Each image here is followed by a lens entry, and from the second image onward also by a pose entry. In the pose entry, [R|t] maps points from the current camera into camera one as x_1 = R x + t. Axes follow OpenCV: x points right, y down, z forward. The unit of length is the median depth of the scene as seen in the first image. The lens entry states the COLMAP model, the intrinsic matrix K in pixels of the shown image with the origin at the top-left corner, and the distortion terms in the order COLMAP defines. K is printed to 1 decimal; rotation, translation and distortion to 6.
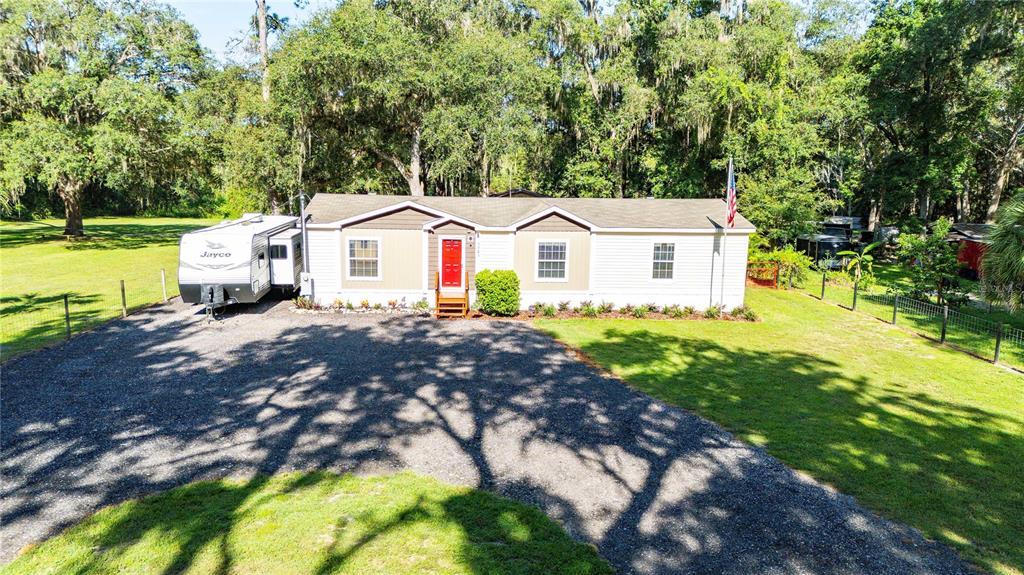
lens RADIAL K [[761.5, 0, 513.6], [0, 761.5, 286.3], [0, 0, 1]] dist [0.048178, 0.002031]
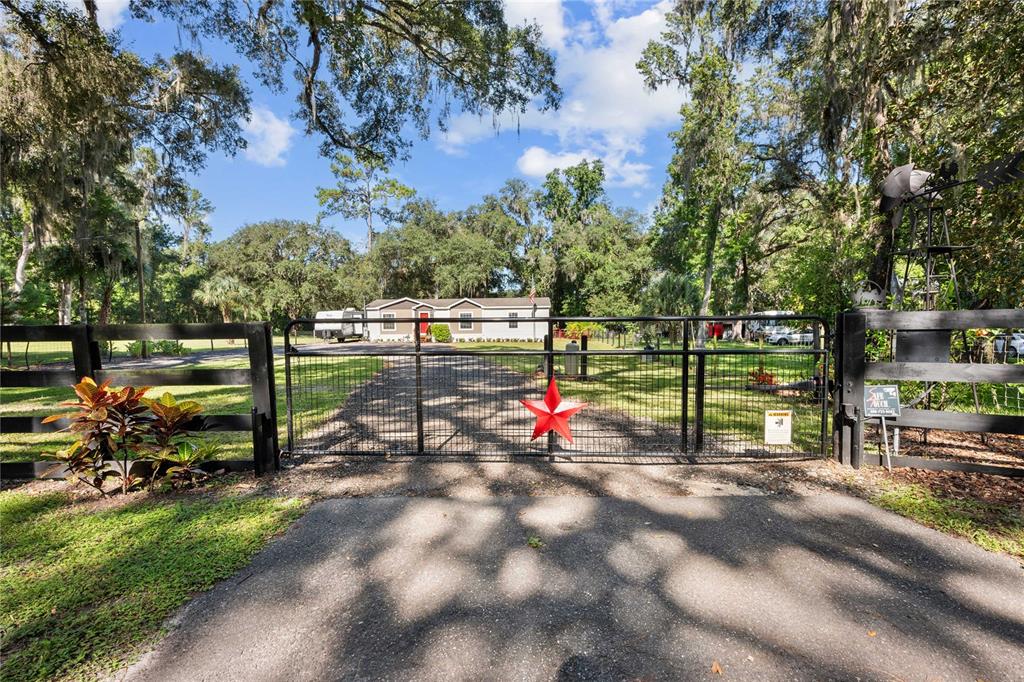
lens RADIAL K [[458.9, 0, 509.6], [0, 458.9, 341.5], [0, 0, 1]] dist [0.001223, 0.001277]
pose [[0.992780, -0.018031, -0.118590, 0.226500], [0.004084, 0.993146, -0.116813, 0.125782], [0.119884, 0.115485, 0.986048, -0.245894]]
